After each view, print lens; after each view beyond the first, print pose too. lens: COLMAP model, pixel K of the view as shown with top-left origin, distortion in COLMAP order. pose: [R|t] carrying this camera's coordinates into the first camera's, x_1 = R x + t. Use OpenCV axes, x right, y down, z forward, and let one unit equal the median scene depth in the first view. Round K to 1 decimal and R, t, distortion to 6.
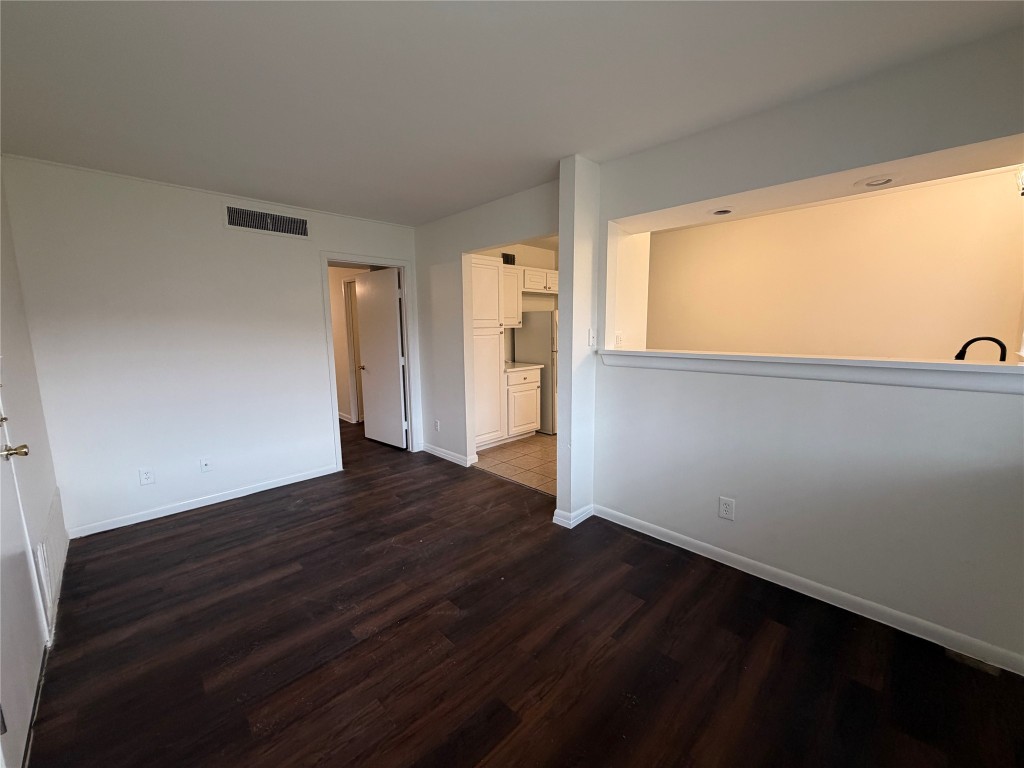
lens RADIAL K [[407.6, 0, 507.7], [0, 407.6, 384.3], [0, 0, 1]] dist [0.000423, -0.000138]
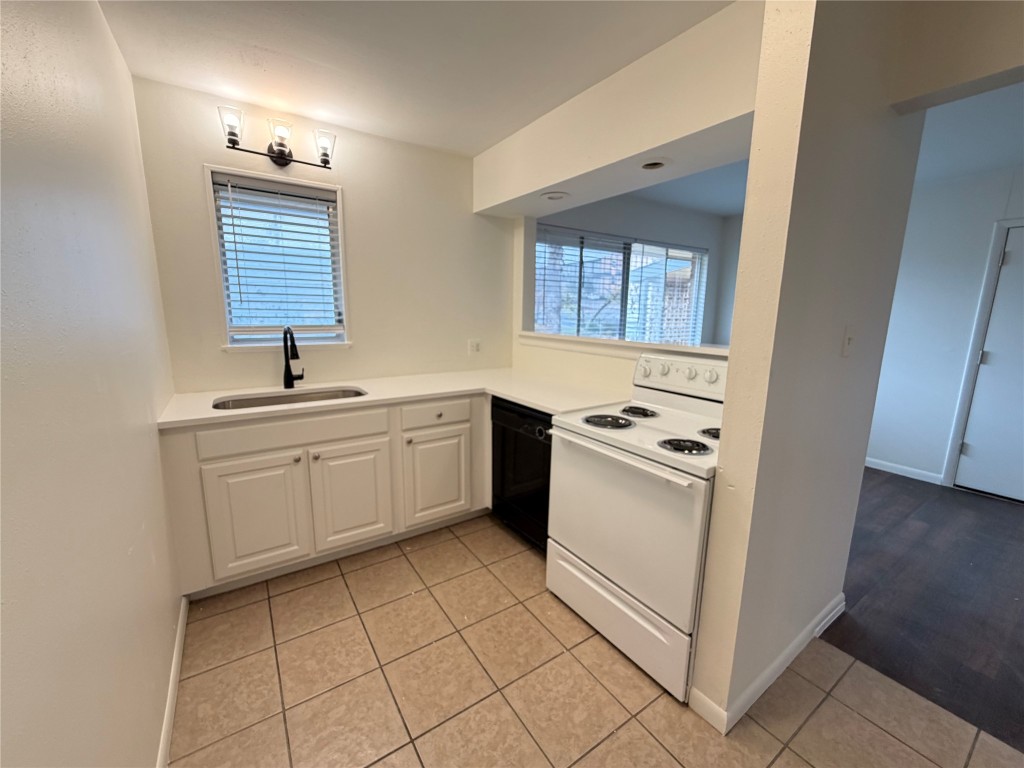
lens RADIAL K [[407.6, 0, 507.7], [0, 407.6, 384.3], [0, 0, 1]] dist [0.000423, -0.000138]
pose [[-0.982390, -0.031940, 0.184093, 0.502233], [0.028269, 0.948531, 0.315420, -0.221612], [-0.184692, 0.315070, -0.930924, 1.496438]]
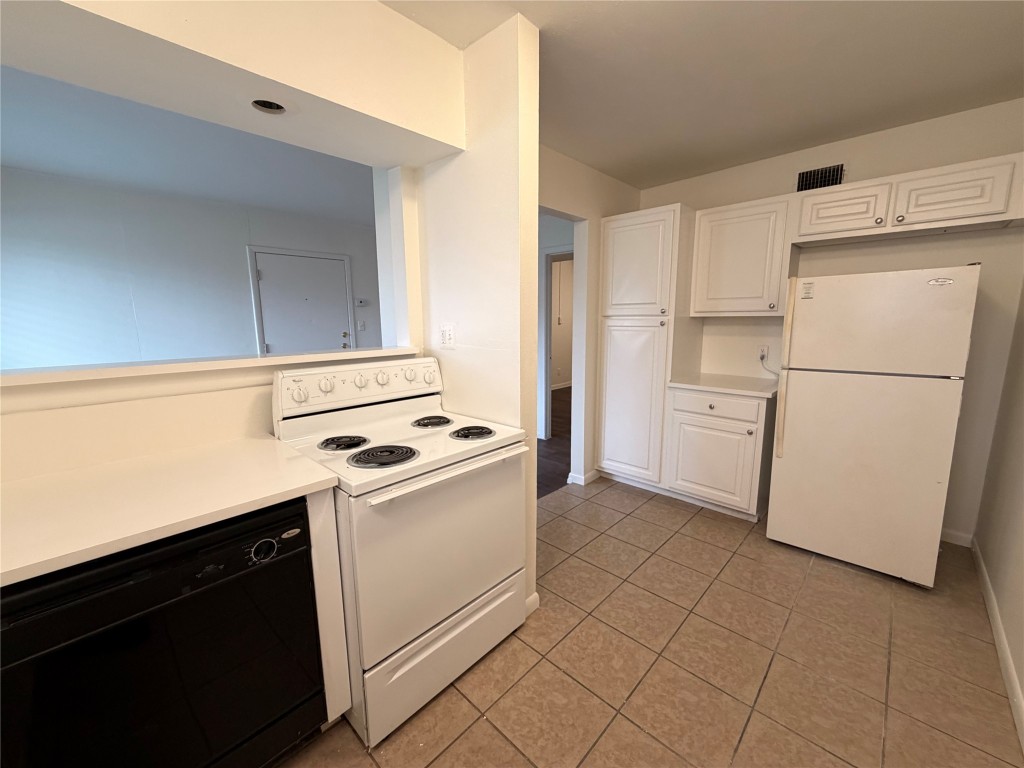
lens RADIAL K [[407.6, 0, 507.7], [0, 407.6, 384.3], [0, 0, 1]] dist [0.000423, -0.000138]
pose [[0.021927, 0.175296, -0.984272, 0.887894], [-0.135944, 0.975887, 0.170774, -0.155954], [0.990474, 0.130061, 0.045229, 1.056818]]
